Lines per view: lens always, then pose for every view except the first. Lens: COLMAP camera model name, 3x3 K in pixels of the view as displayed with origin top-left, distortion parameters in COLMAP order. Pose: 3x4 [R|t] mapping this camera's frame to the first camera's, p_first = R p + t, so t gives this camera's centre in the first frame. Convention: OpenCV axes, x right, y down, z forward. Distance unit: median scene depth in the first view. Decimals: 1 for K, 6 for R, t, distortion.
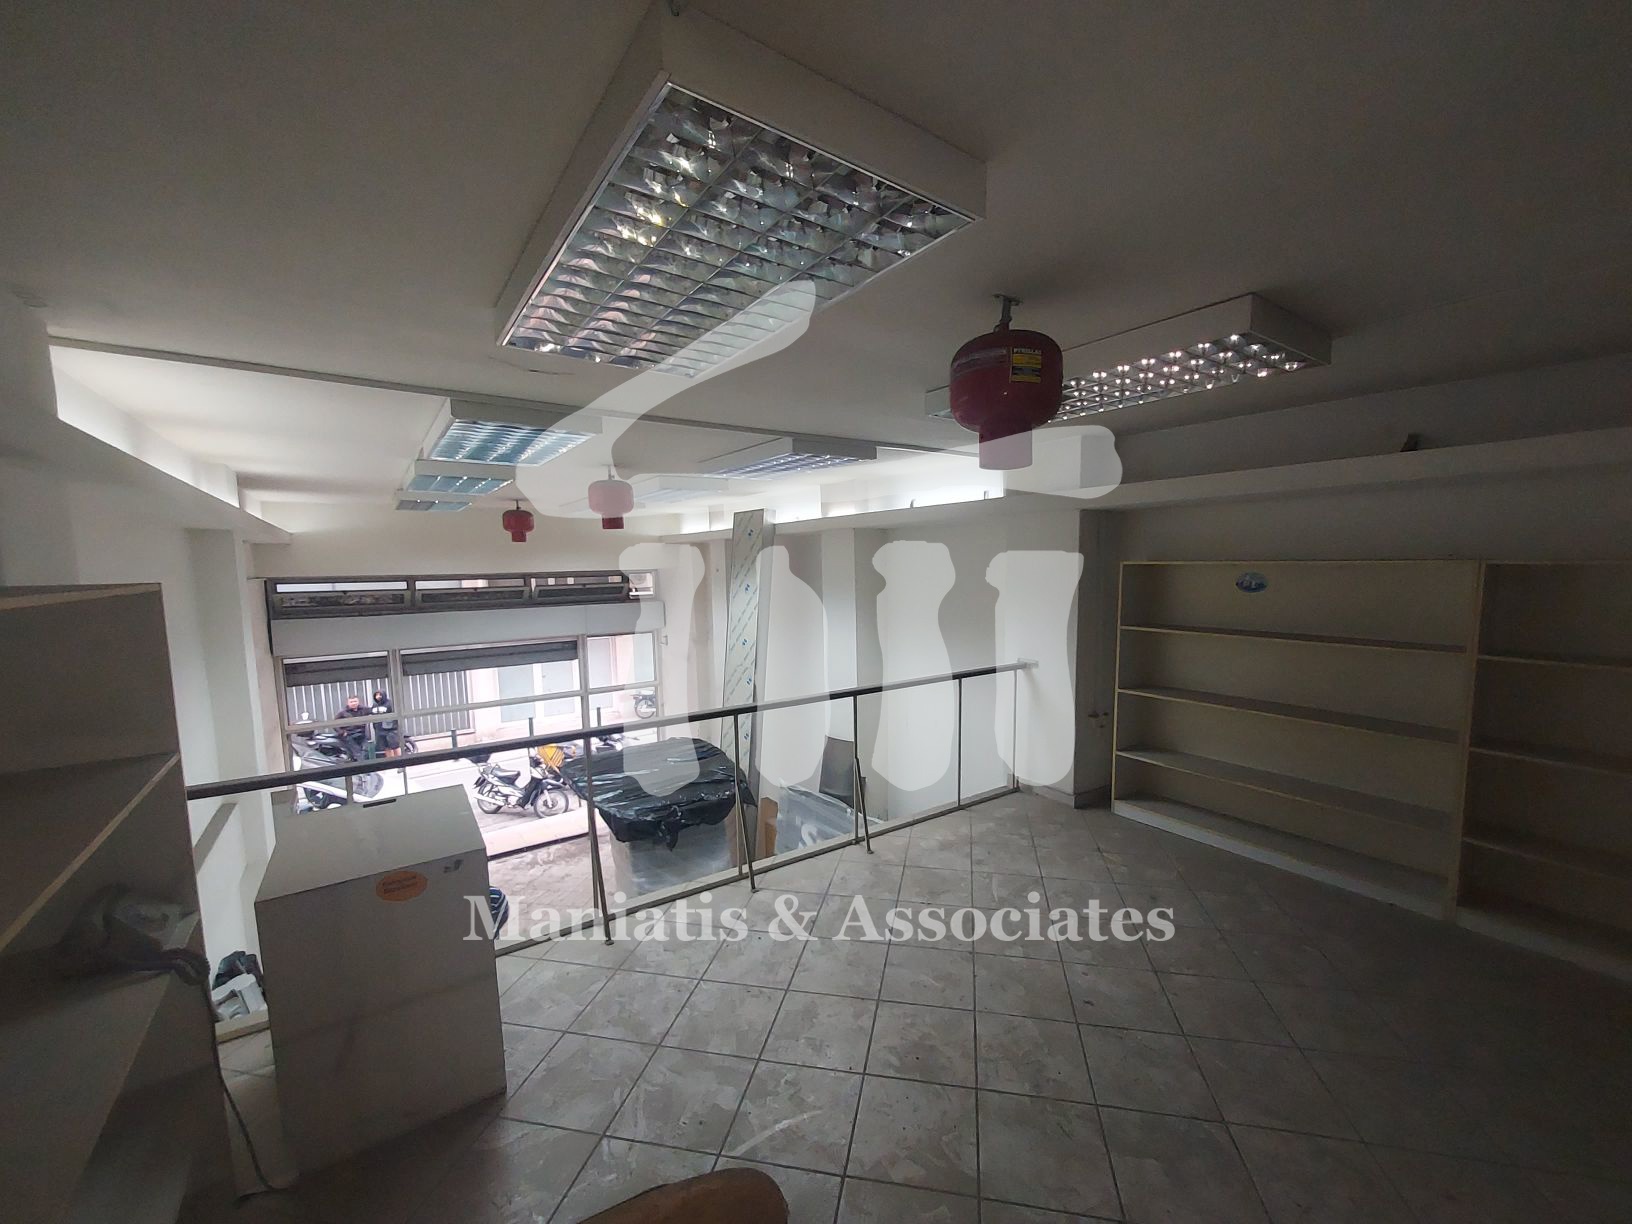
lens RADIAL K [[649.1, 0, 837.7], [0, 649.1, 634.3], [0, 0, 1]] dist [0.000857, -0.000340]
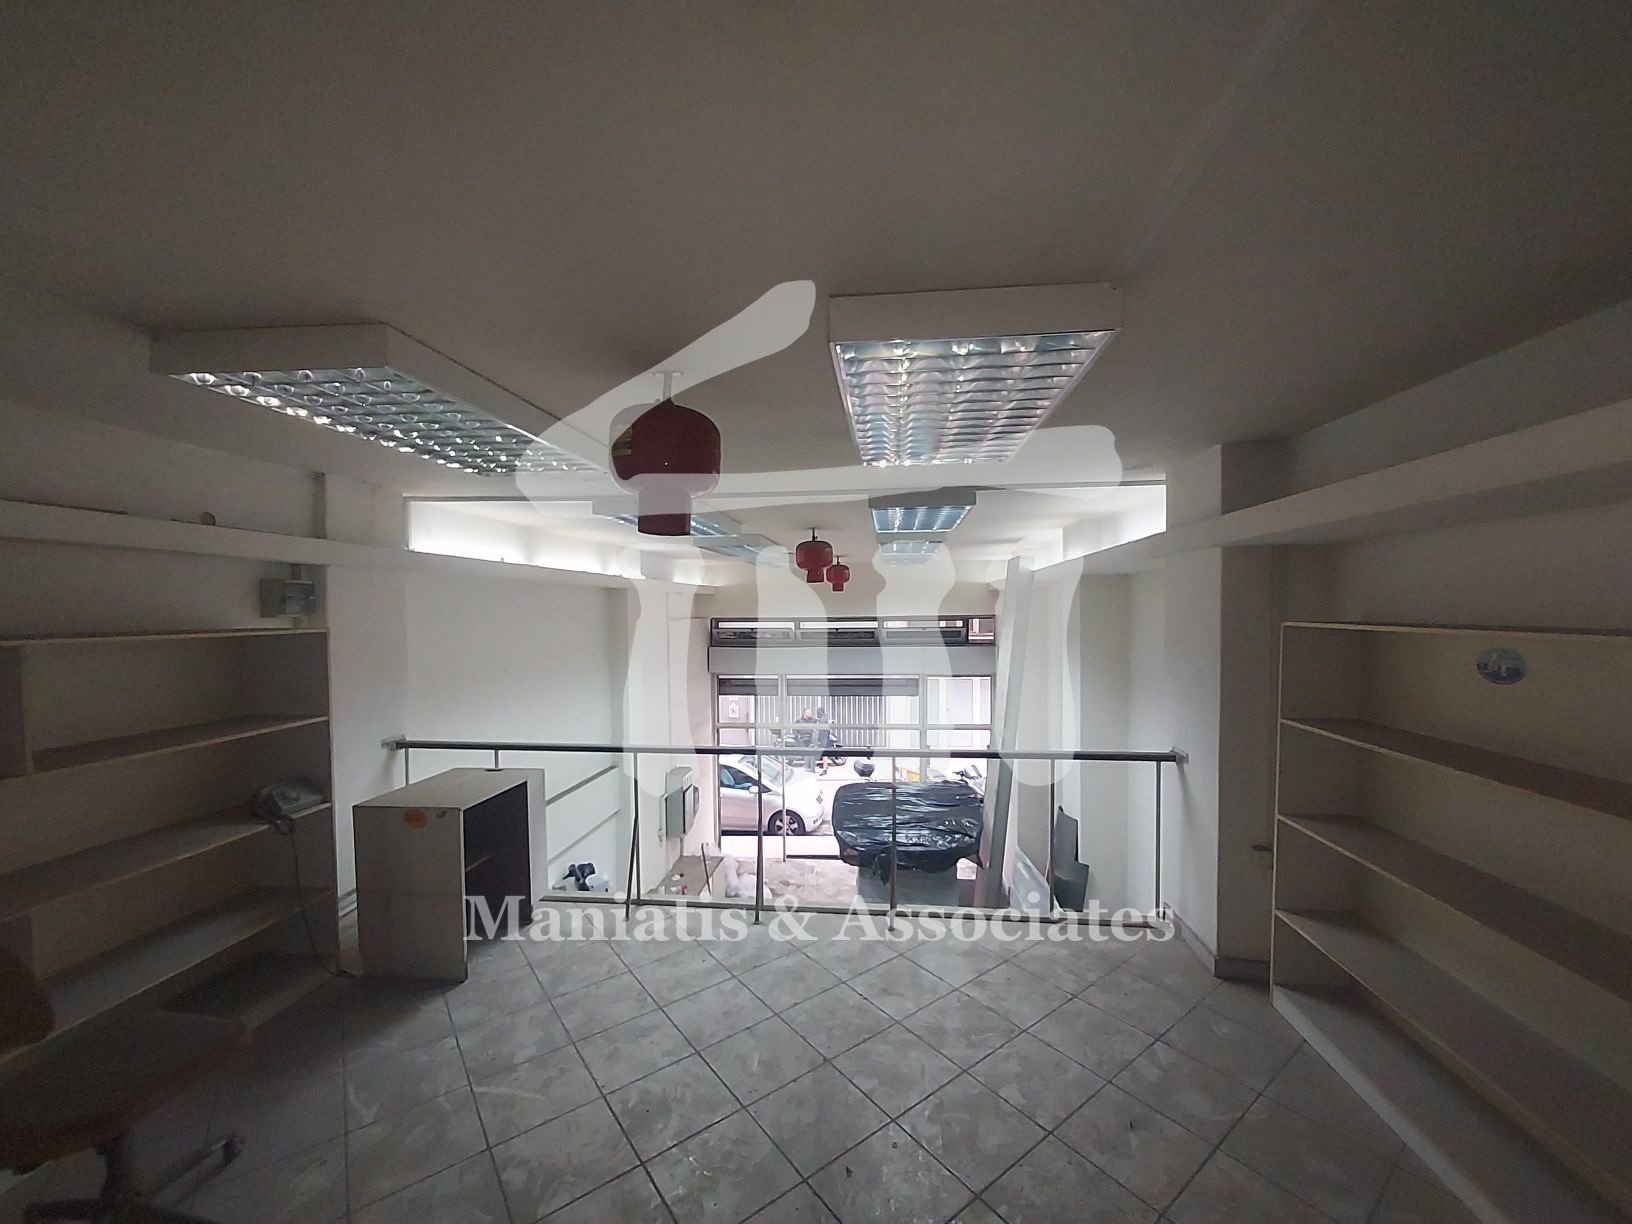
lens RADIAL K [[649.1, 0, 837.9], [0, 649.1, 629.4], [0, 0, 1]] dist [0.000857, -0.000340]
pose [[0.751232, 0.029768, -0.659367, 0.298582], [-0.076879, 0.996129, -0.042619, -0.022586], [0.655546, 0.082708, 0.750613, 0.112250]]
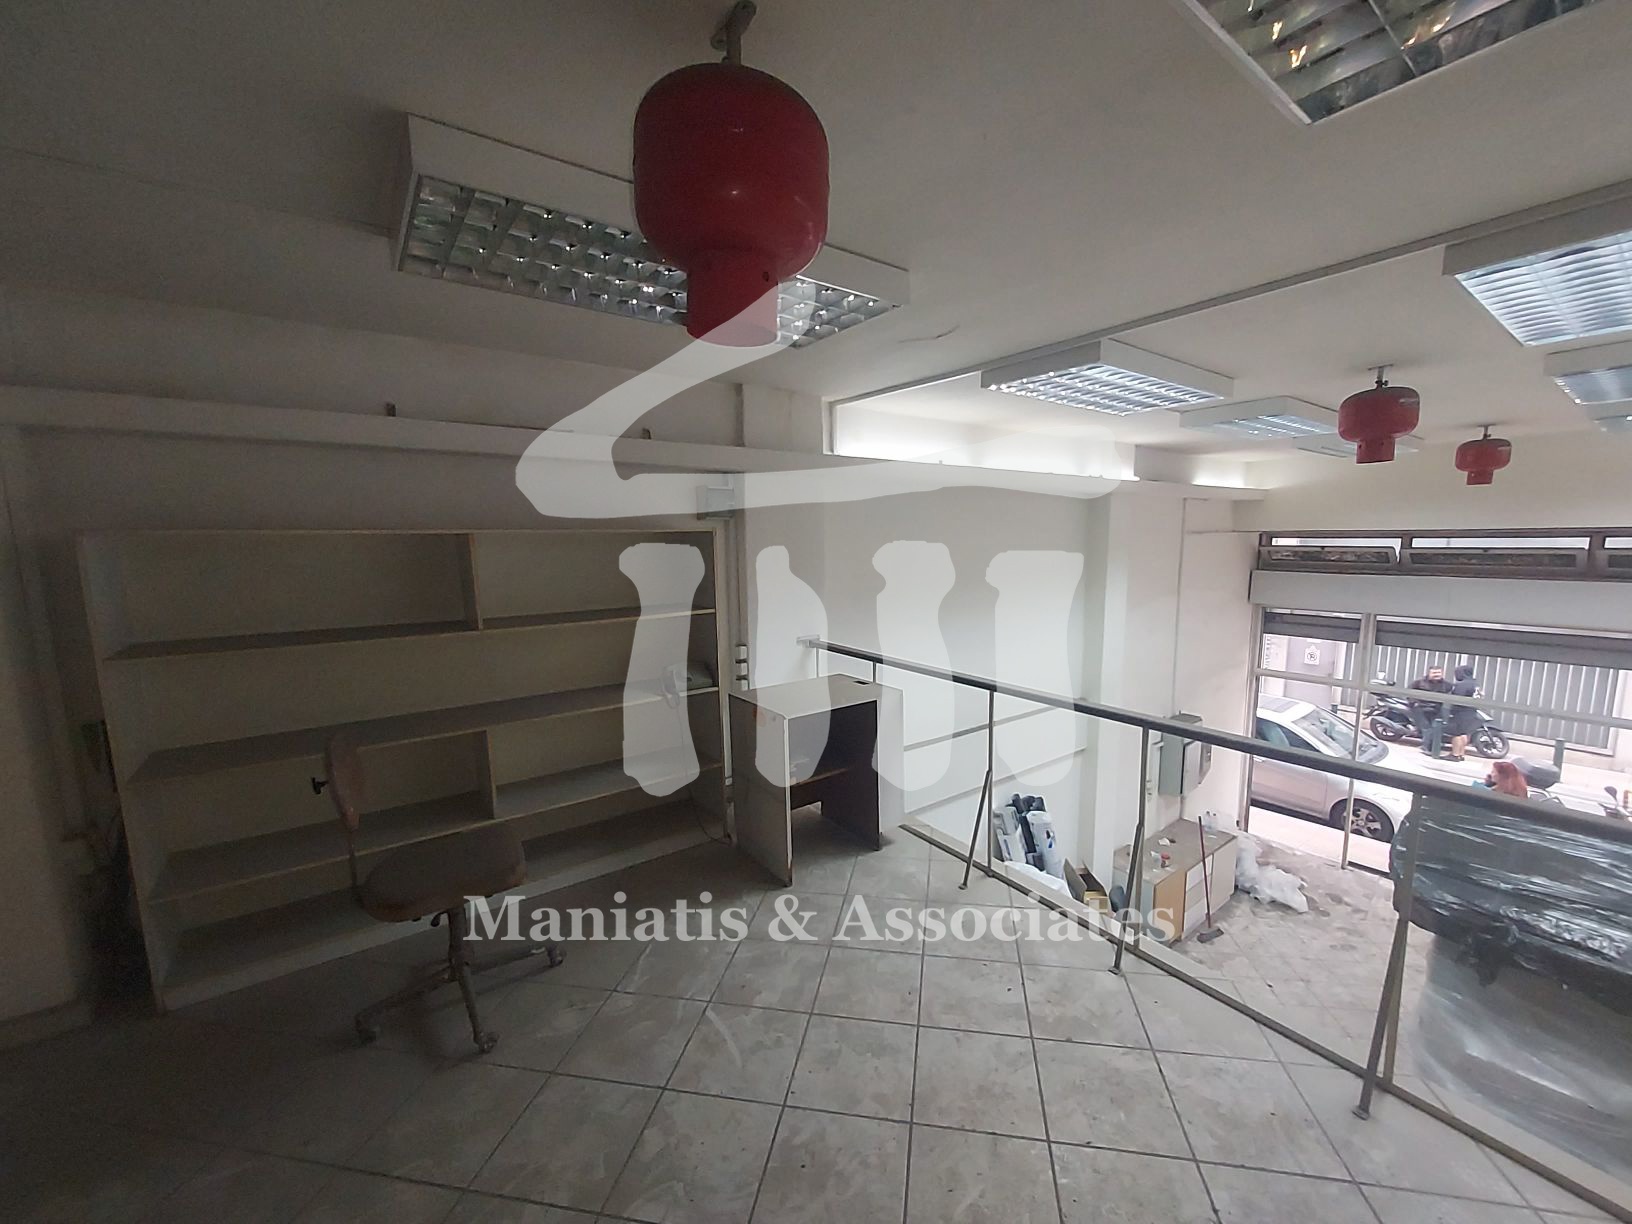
lens RADIAL K [[649.1, 0, 839.9], [0, 649.1, 626.8], [0, 0, 1]] dist [0.000857, -0.000340]
pose [[0.017788, 0.155225, -0.987719, 0.233172], [-0.101159, 0.983086, 0.152675, -0.025839], [0.994711, 0.097201, 0.033189, 0.288211]]
